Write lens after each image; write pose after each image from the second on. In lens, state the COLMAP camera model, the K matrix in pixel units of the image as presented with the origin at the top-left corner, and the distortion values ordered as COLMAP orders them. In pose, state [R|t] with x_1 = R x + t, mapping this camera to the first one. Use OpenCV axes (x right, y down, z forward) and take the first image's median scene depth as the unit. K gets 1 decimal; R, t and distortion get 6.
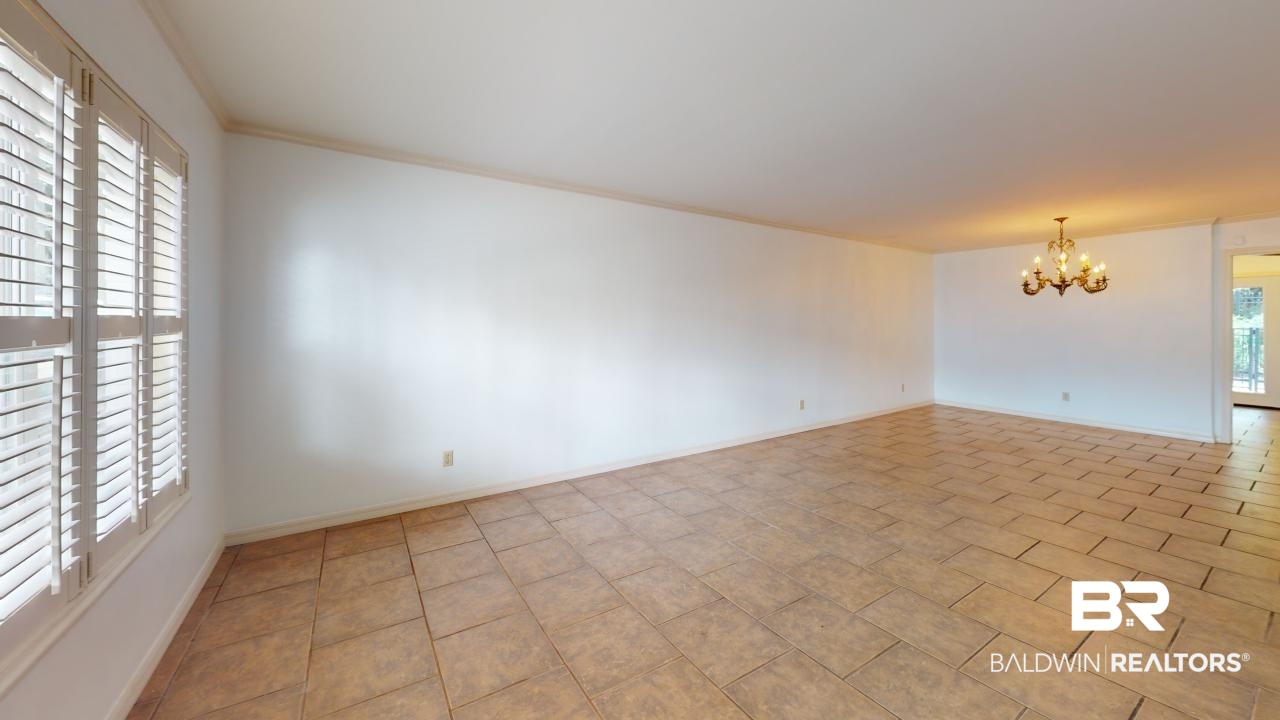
lens RADIAL K [[467.7, 0, 639.2], [0, 467.7, 362.1], [0, 0, 1]] dist [-0.000910, 0.000079]
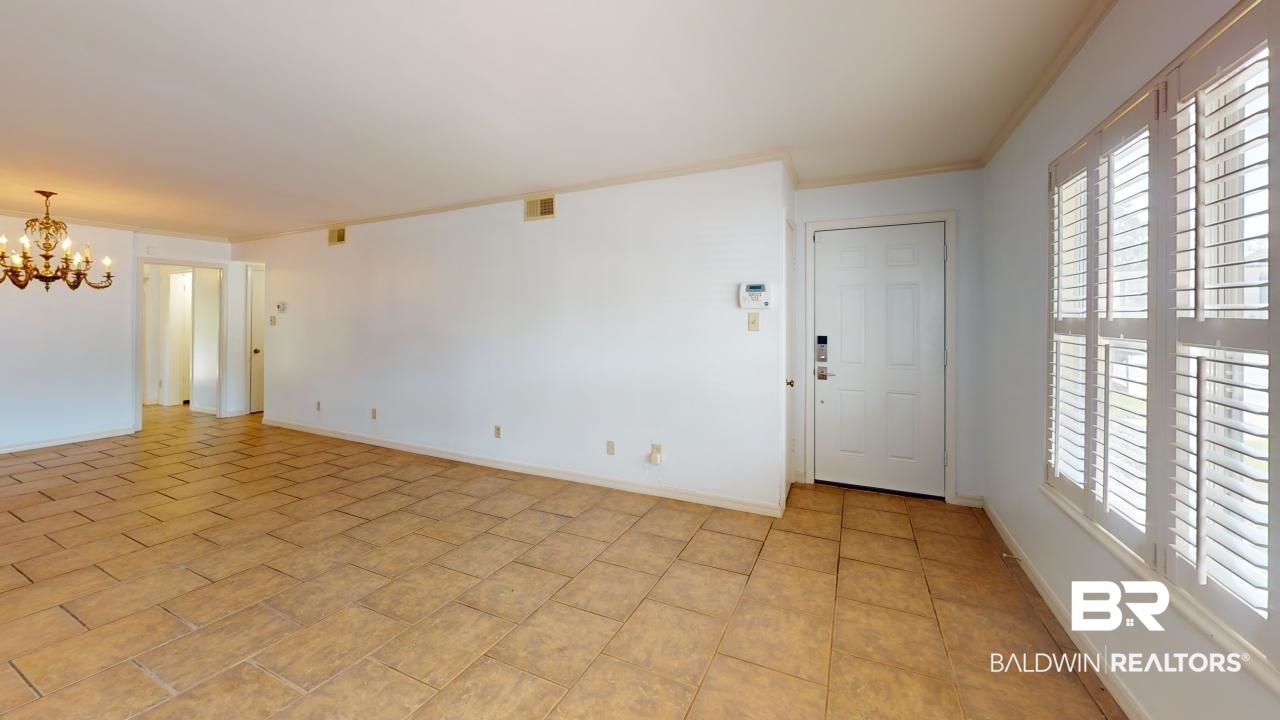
lens RADIAL K [[467.7, 0, 639.2], [0, 467.7, 362.1], [0, 0, 1]] dist [-0.000910, 0.000079]
pose [[-0.509594, -0.073055, 0.857308, -0.664938], [0.071836, 0.989298, 0.127003, -0.101205], [-0.857411, 0.126305, -0.498893, 1.171438]]
